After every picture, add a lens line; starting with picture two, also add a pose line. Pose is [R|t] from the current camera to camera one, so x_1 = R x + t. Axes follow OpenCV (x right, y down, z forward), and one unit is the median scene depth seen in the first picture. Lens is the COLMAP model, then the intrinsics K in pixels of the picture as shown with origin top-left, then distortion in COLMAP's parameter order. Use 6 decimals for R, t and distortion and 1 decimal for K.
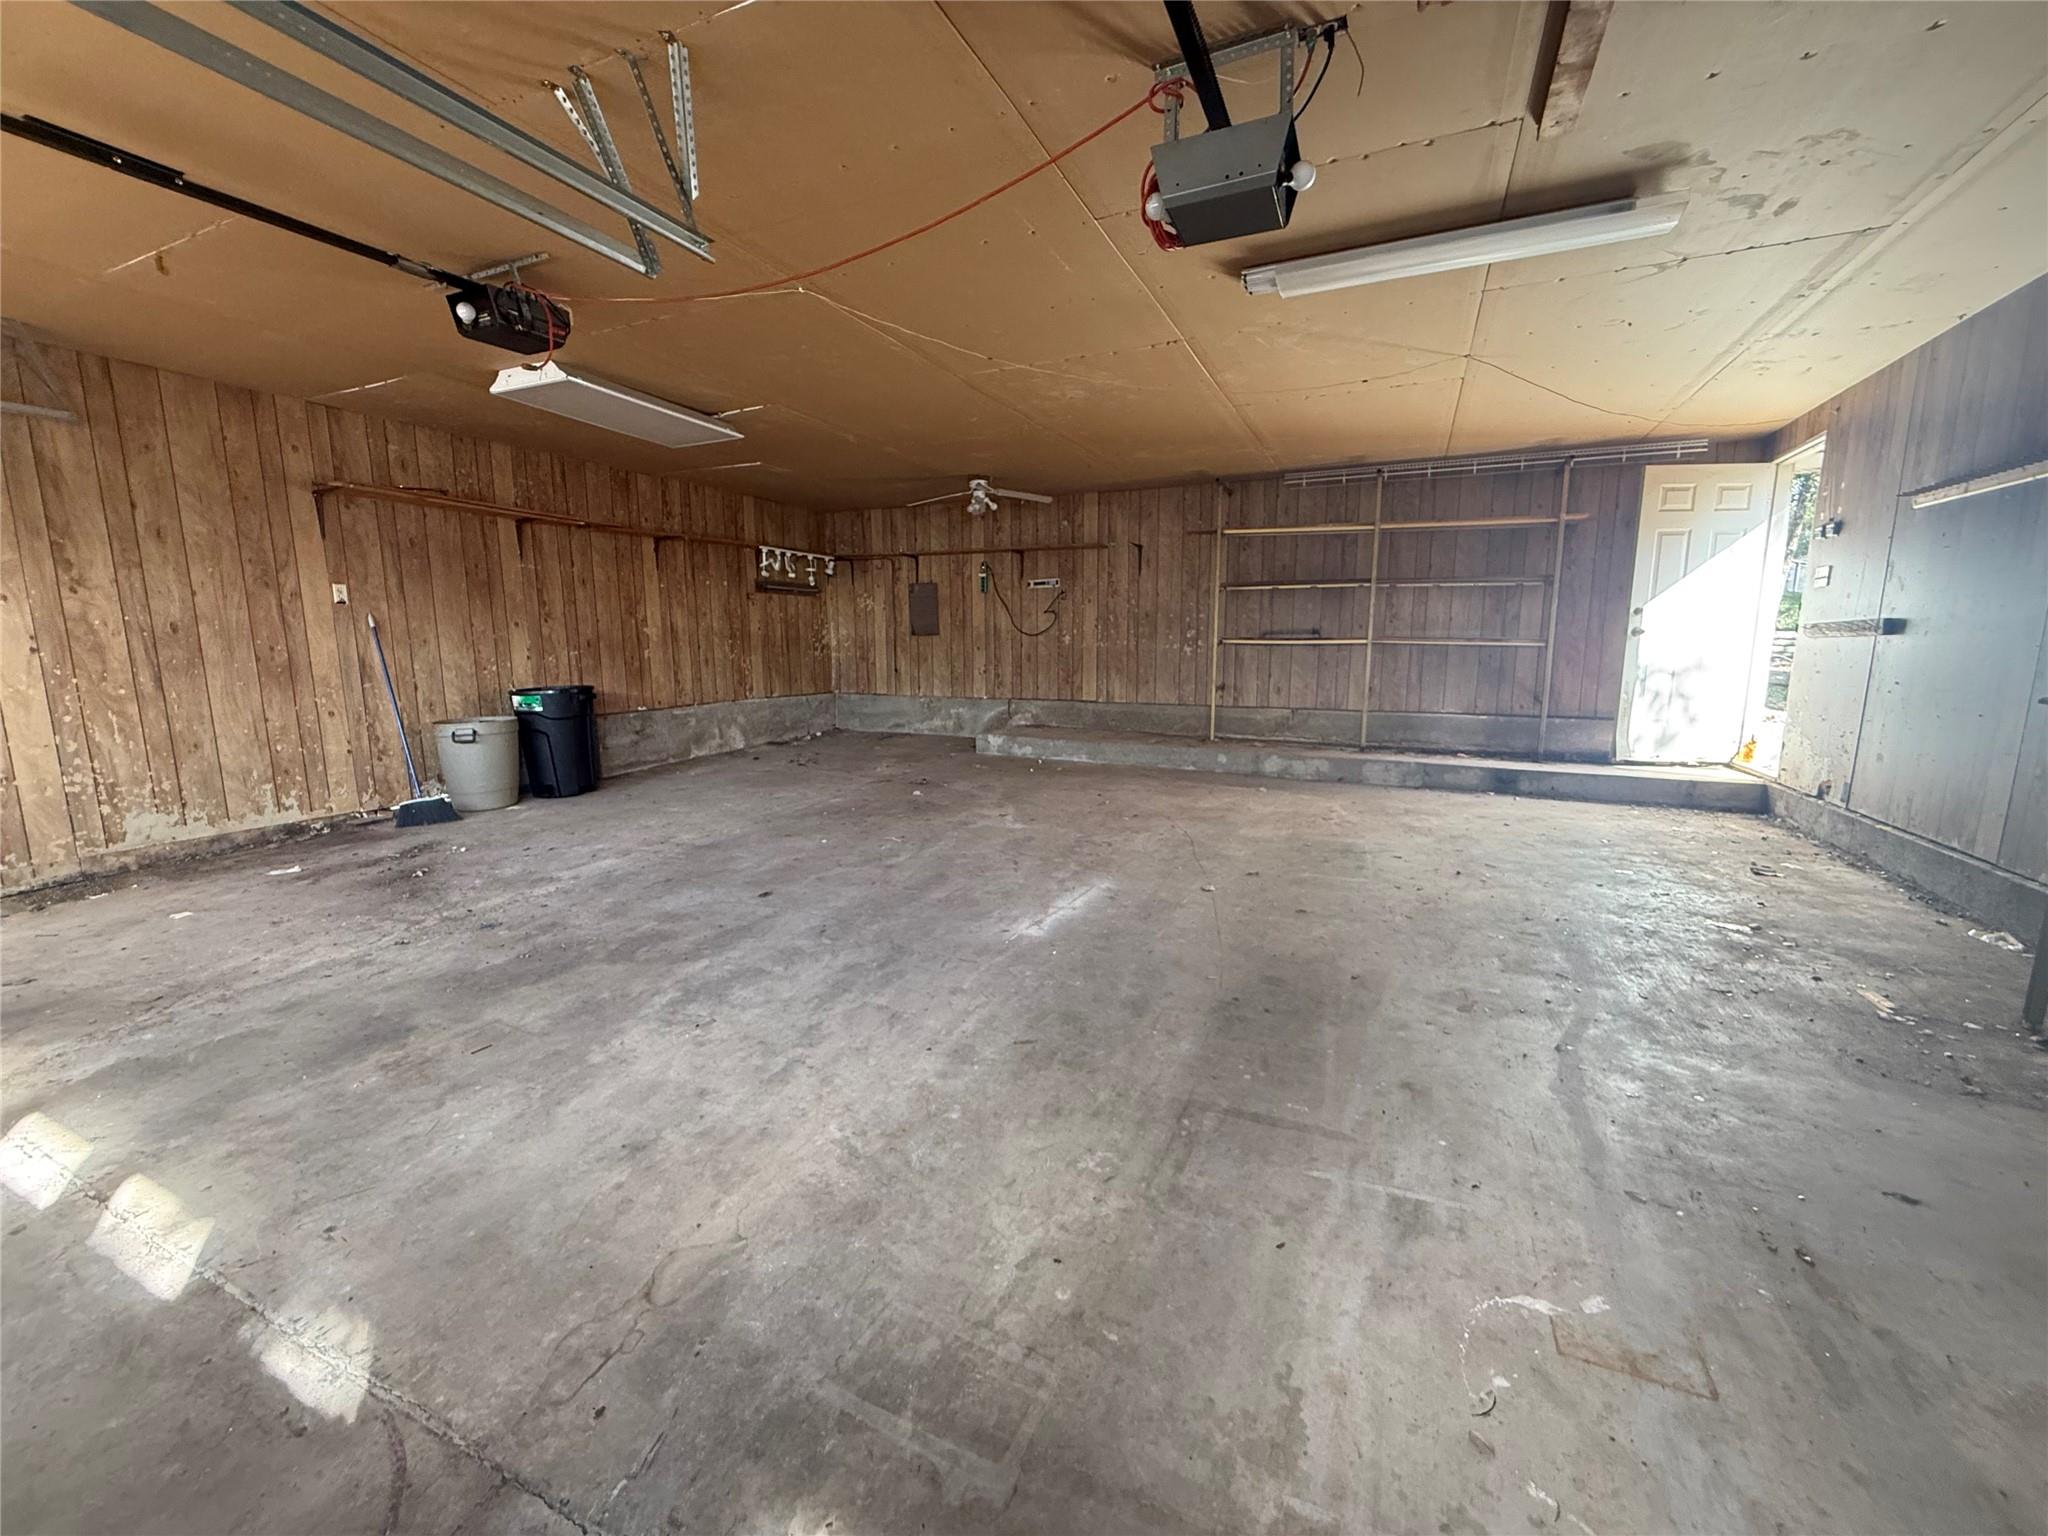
lens RADIAL K [[811.0, 0, 1024.0], [0, 811.0, 768.0], [0, 0, 1]] dist [-0.001327, 0.000330]
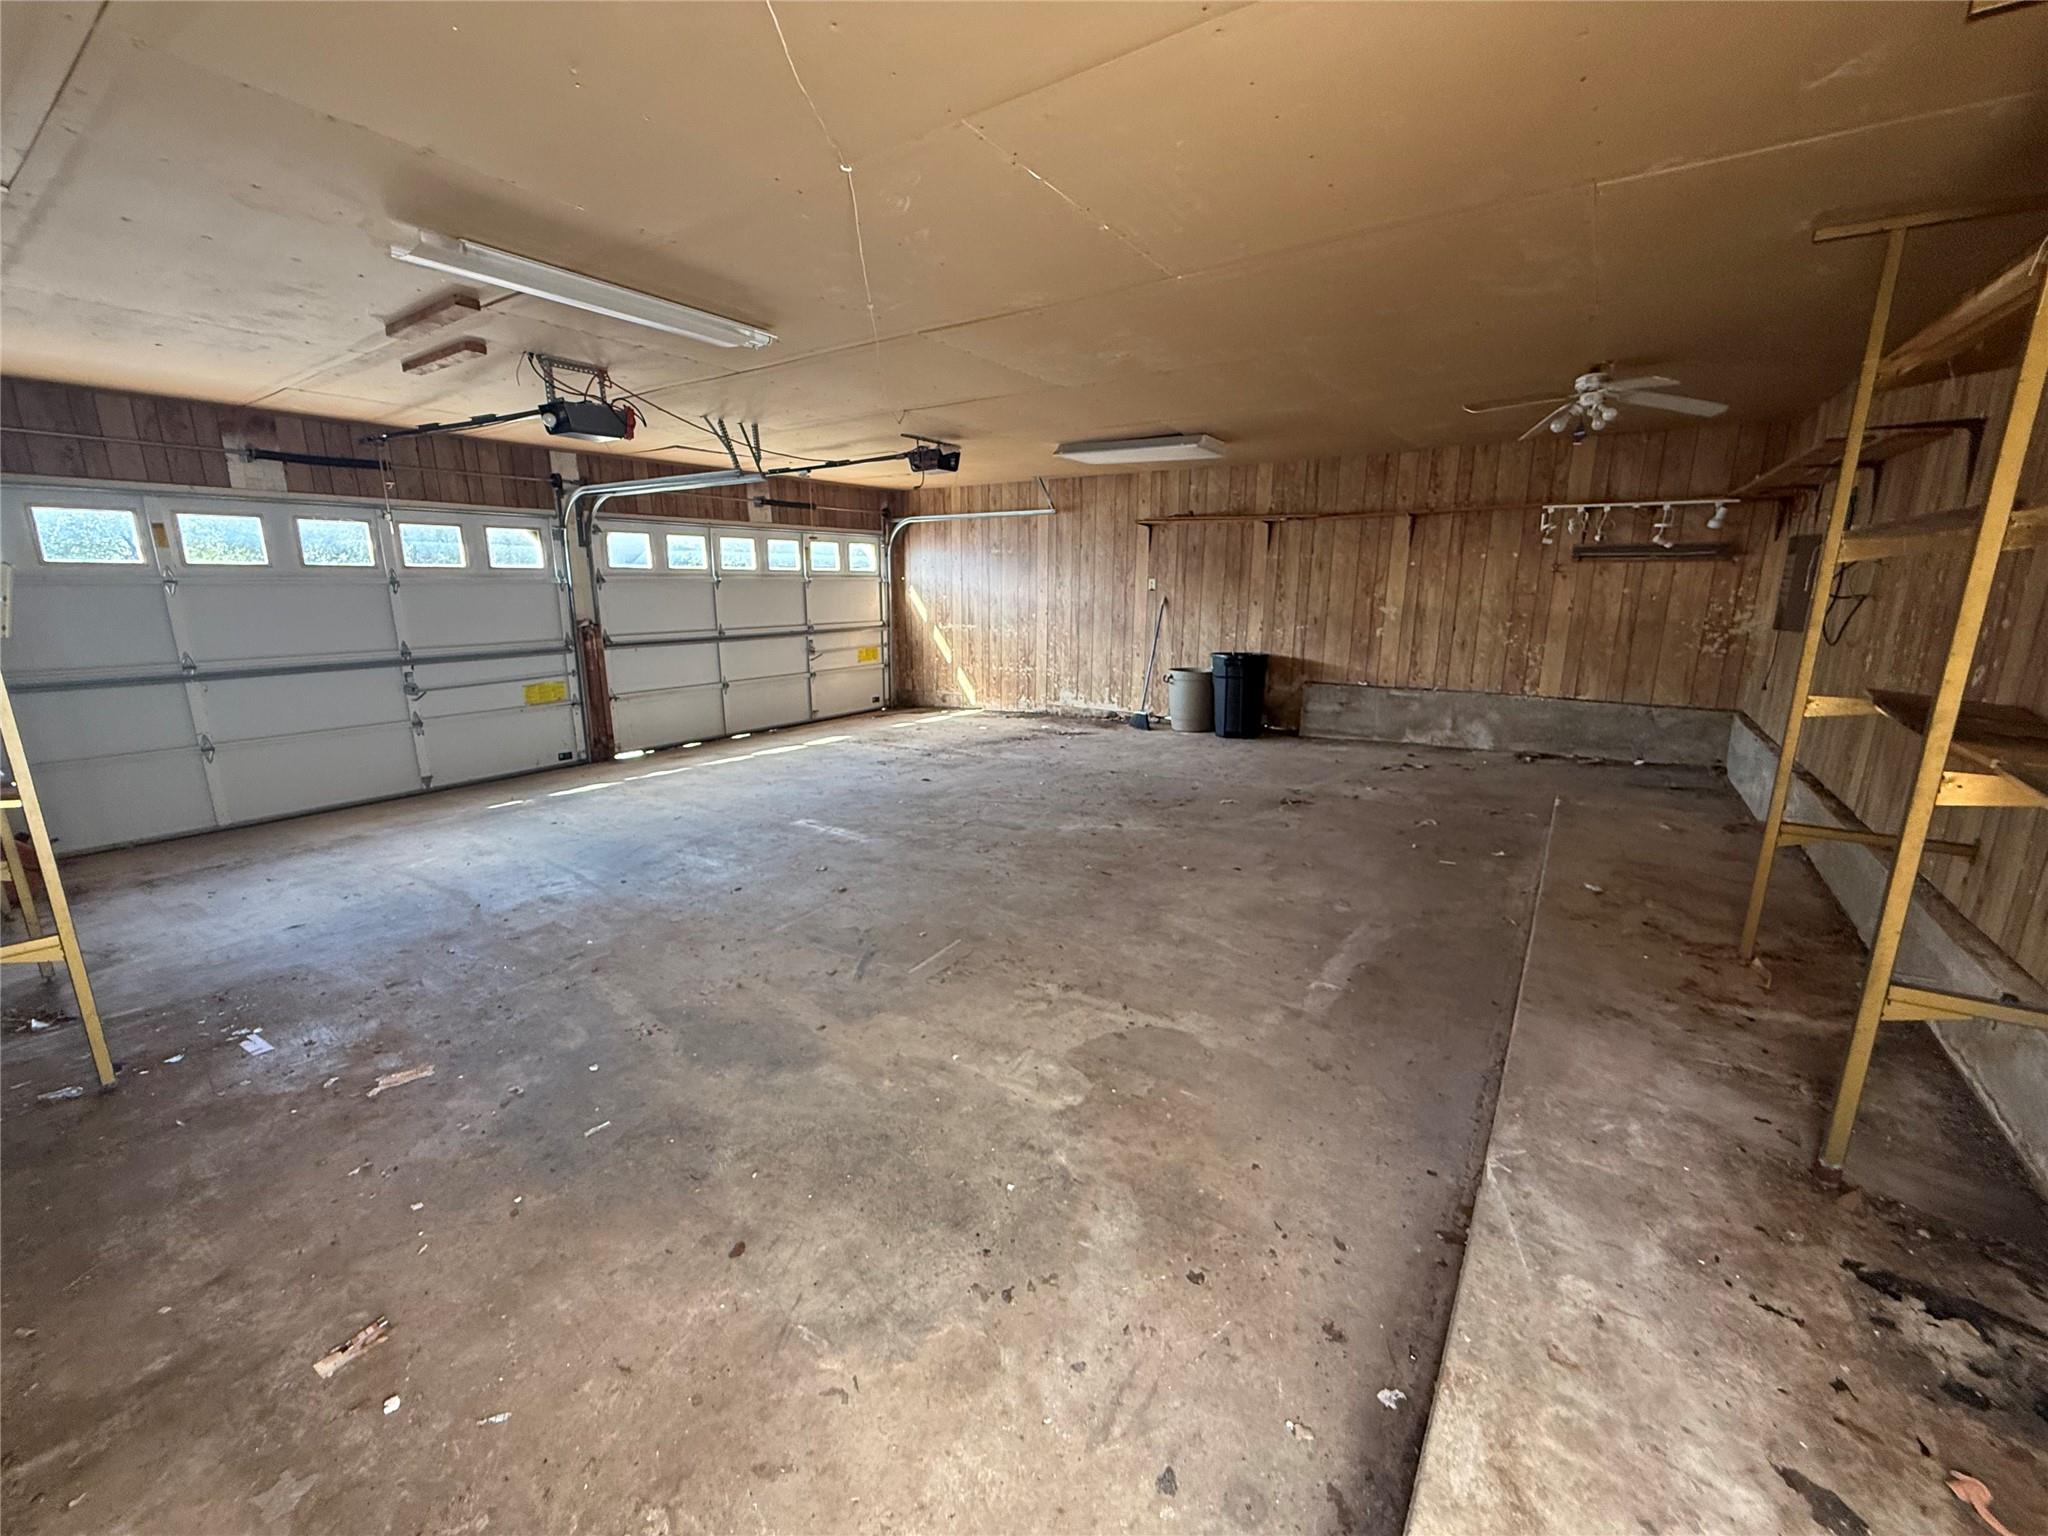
lens RADIAL K [[822.6, 0, 1023.0], [0, 822.6, 774.0], [0, 0, 1]] dist [-0.007341, -0.000192]
pose [[-0.170291, 0.227263, -0.958829, 0.793187], [-0.156527, 0.954448, 0.254025, -0.197928], [0.972882, 0.193341, -0.126961, 0.884241]]
